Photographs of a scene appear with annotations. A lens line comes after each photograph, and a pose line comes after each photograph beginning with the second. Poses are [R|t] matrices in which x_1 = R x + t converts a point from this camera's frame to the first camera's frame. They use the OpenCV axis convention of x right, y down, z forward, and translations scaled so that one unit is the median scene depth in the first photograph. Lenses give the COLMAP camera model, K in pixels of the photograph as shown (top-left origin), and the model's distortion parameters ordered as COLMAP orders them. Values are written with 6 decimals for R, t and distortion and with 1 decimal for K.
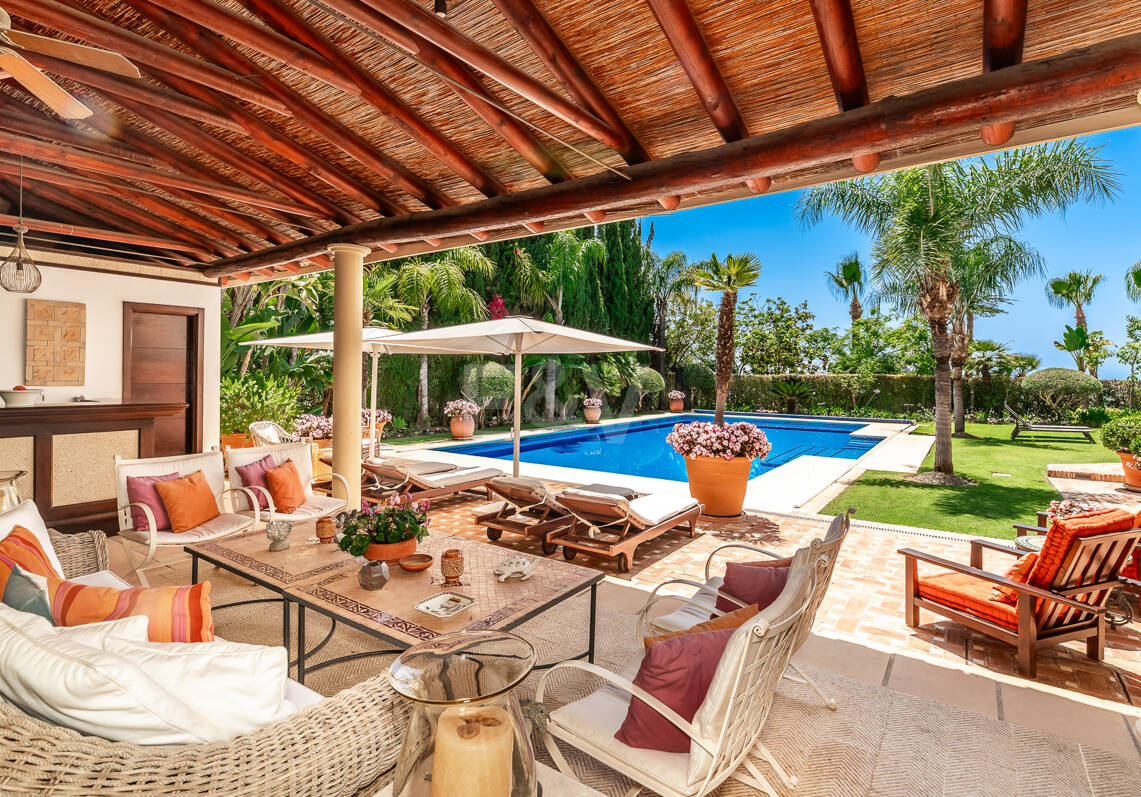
lens RADIAL K [[573.7, 0, 571.0], [0, 573.7, 373.2], [0, 0, 1]] dist [-0.002403, 0.000823]
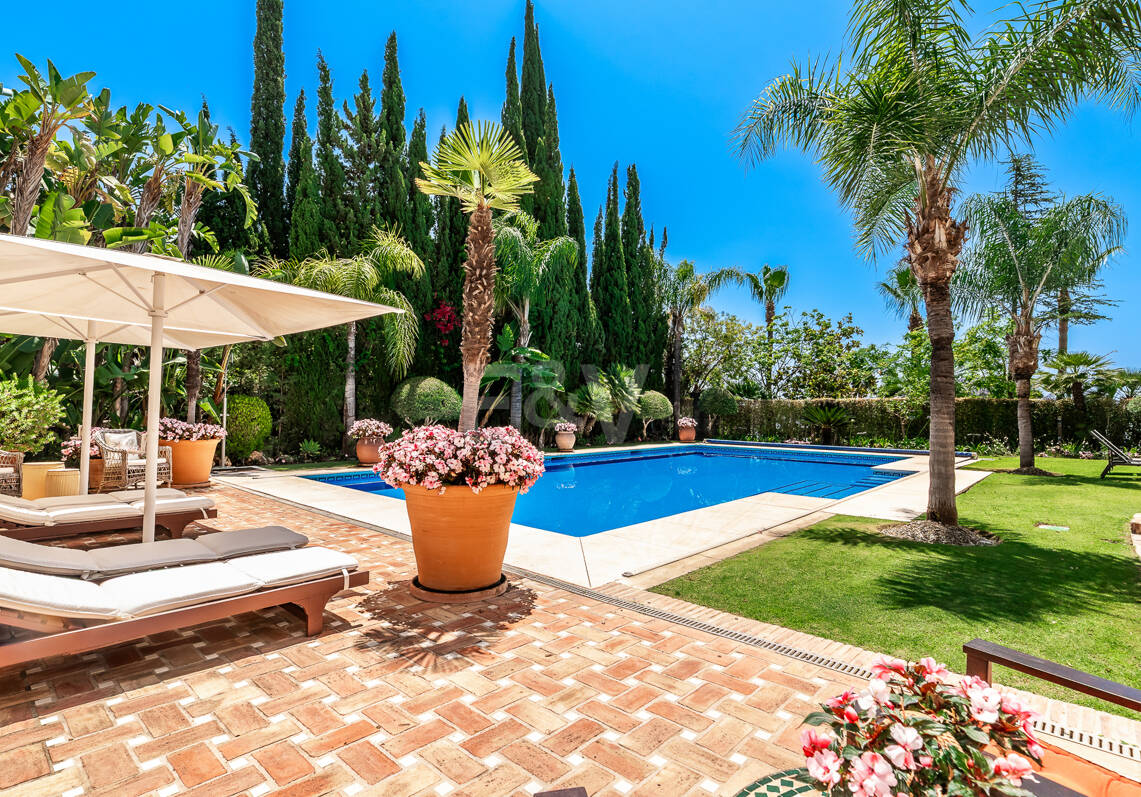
lens RADIAL K [[573.7, 0, 569.2], [0, 573.7, 398.9], [0, 0, 1]] dist [-0.002403, 0.000823]
pose [[0.991459, -0.001320, -0.130414, 0.135990], [-0.001132, 0.999824, -0.018725, 0.021319], [0.130415, 0.018712, 0.991283, 0.134920]]
